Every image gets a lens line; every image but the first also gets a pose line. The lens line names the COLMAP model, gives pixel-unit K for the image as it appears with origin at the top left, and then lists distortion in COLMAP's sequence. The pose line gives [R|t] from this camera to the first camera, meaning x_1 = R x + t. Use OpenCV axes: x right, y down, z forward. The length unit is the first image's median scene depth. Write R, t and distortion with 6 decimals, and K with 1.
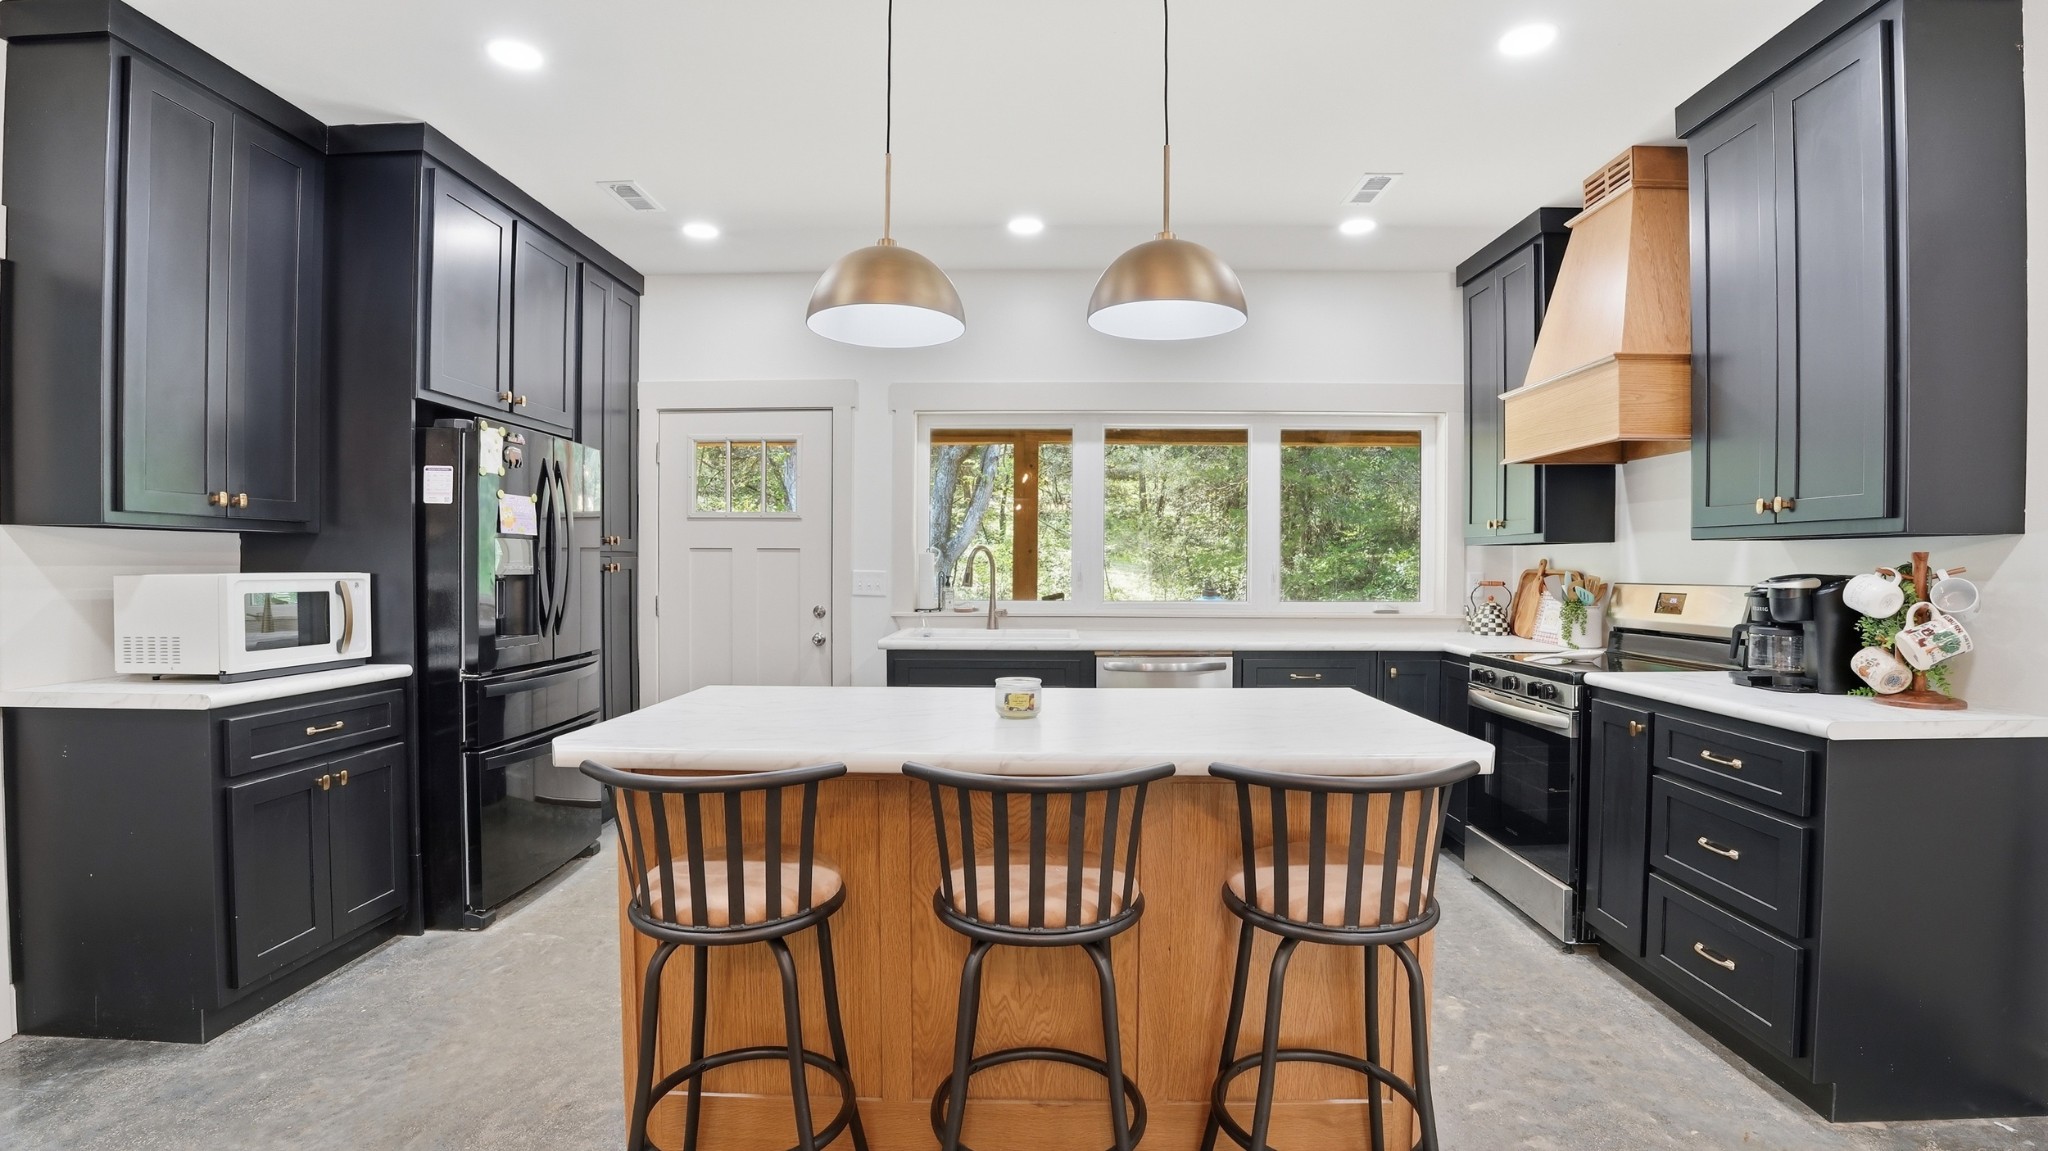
lens RADIAL K [[919.4, 0, 1038.0], [0, 919.4, 579.9], [0, 0, 1]] dist [-0.054247, 0.007118]
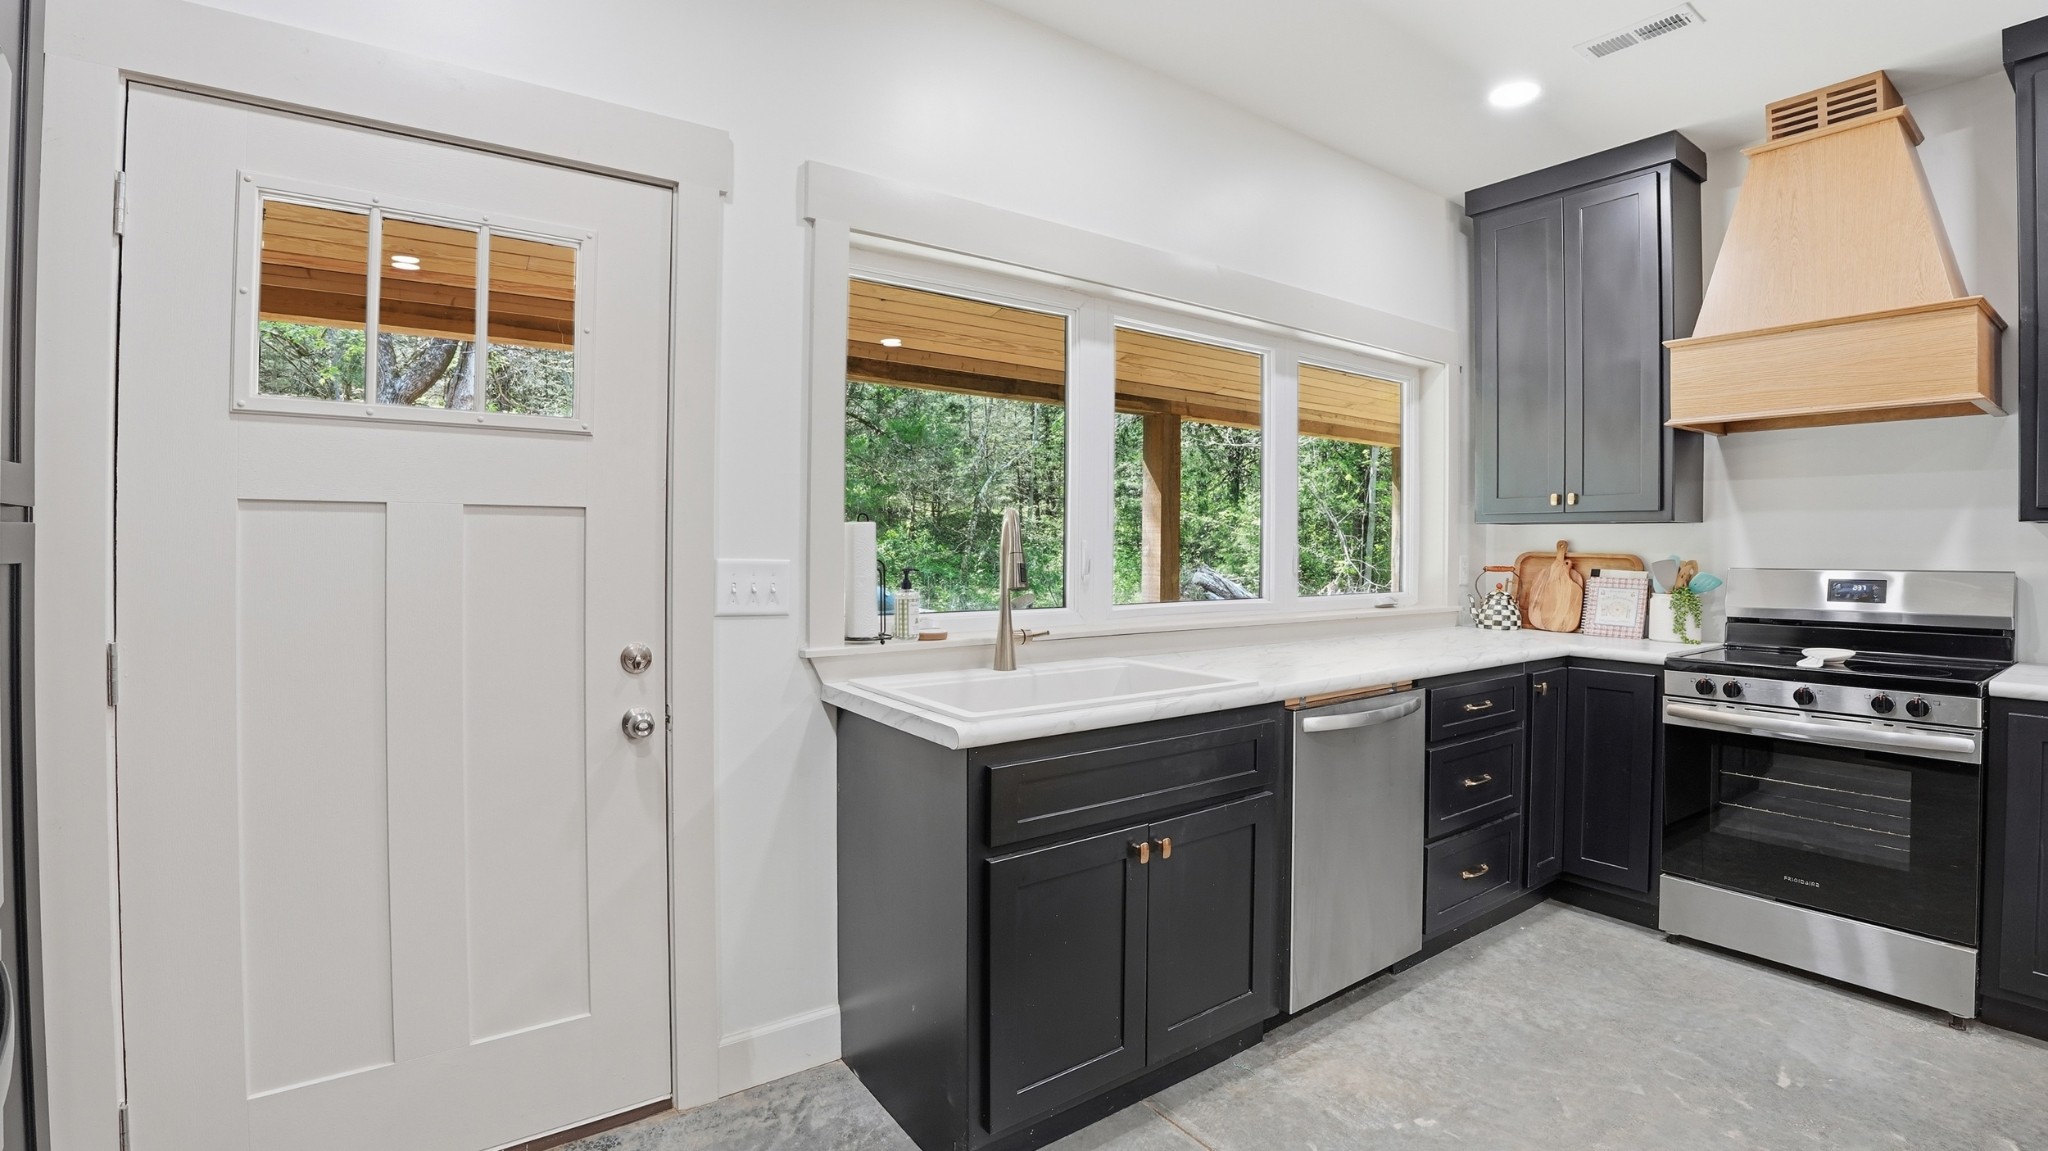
lens RADIAL K [[919.4, 0, 1028.1], [0, 919.4, 547.0], [0, 0, 1]] dist [-0.054247, 0.007118]
pose [[0.796041, -0.000392, 0.605242, -0.408311], [0.007456, 0.999930, -0.009158, -0.013288], [-0.605197, 0.011802, 0.795988, 0.654629]]
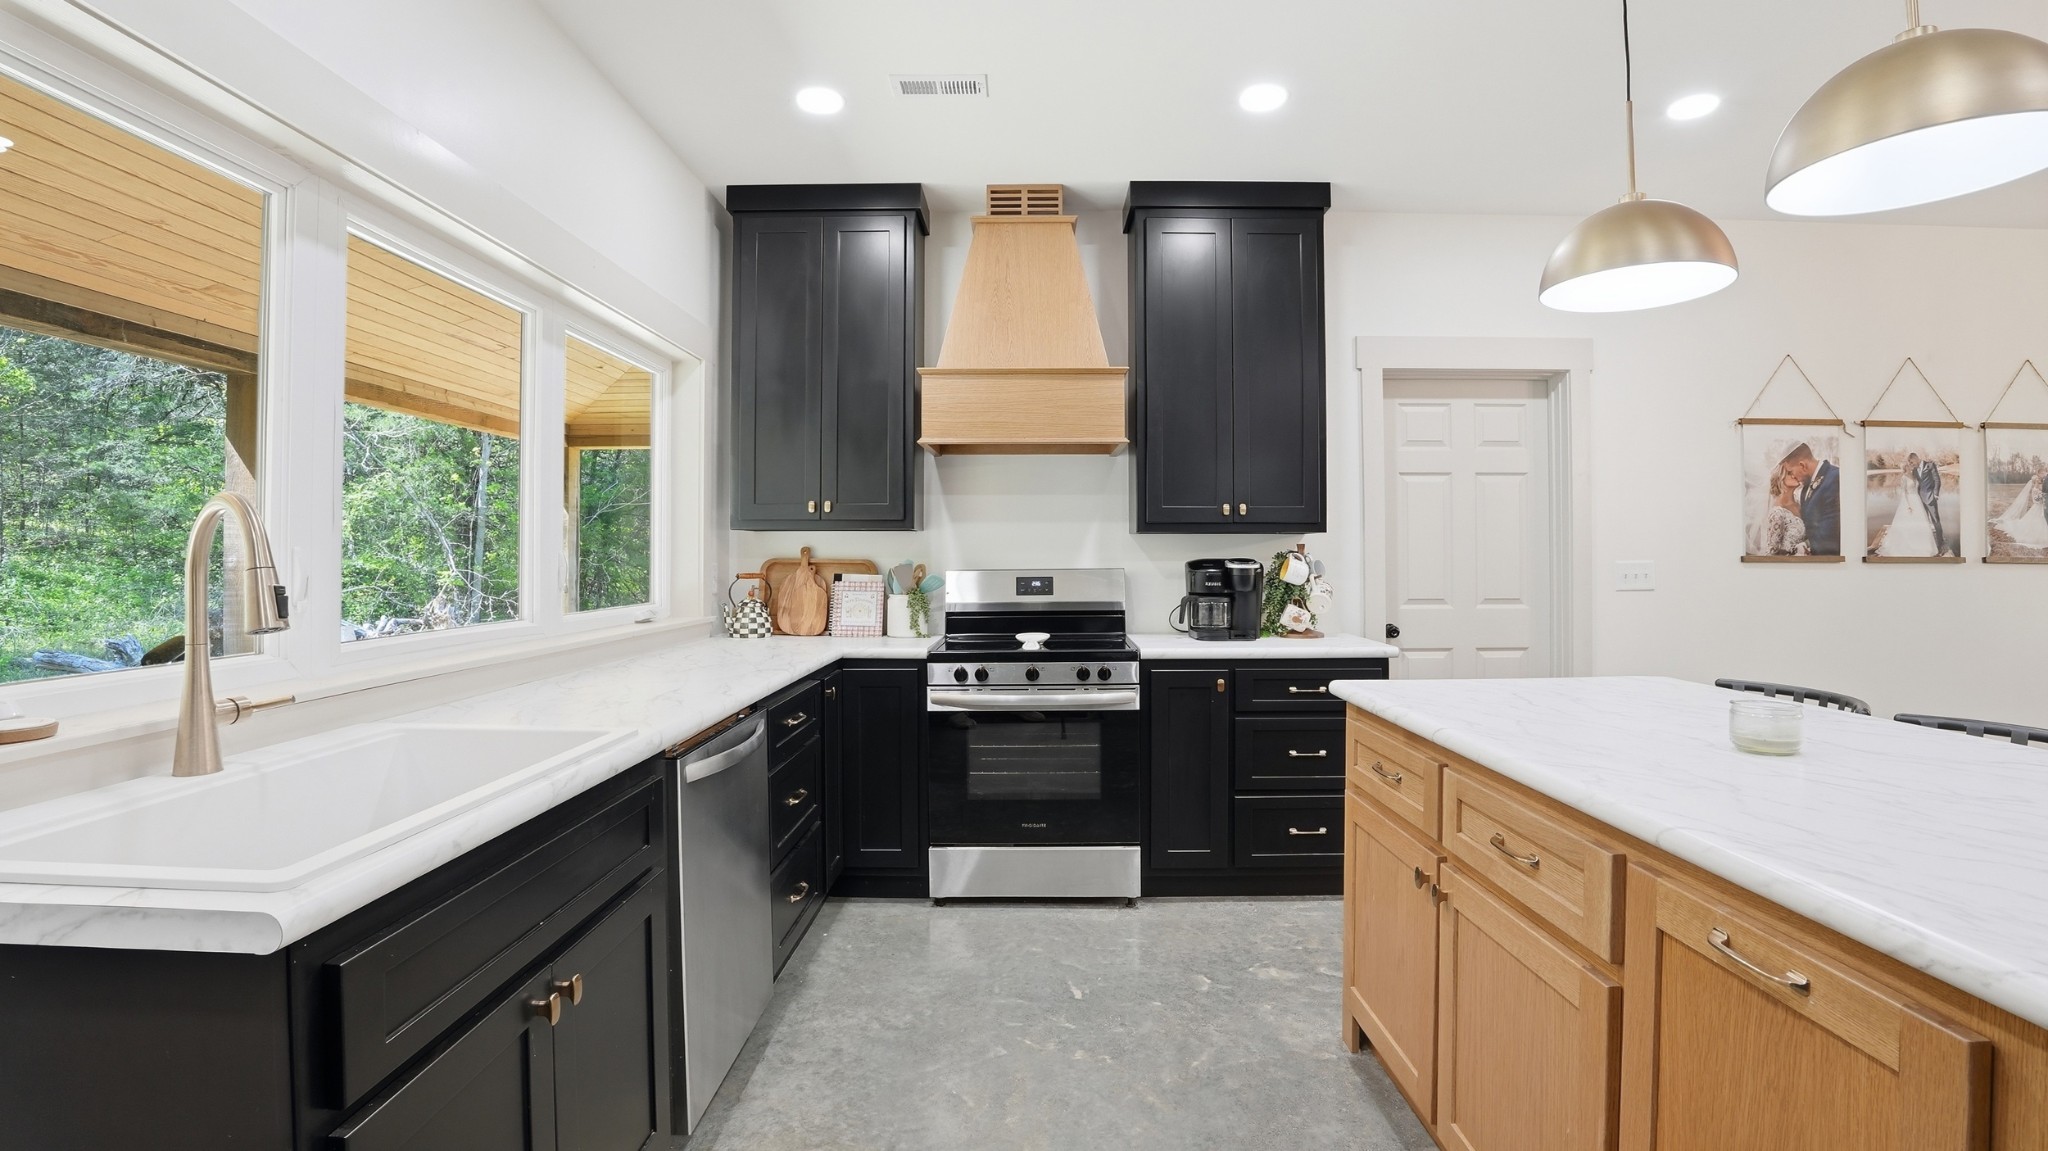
lens RADIAL K [[919.4, 0, 1031.9], [0, 919.4, 546.2], [0, 0, 1]] dist [-0.054247, 0.007118]
pose [[-0.013409, 0.005424, 0.999895, -0.389624], [0.019522, 0.999796, -0.005162, -0.015733], [-0.999720, 0.019451, -0.013512, 0.834916]]
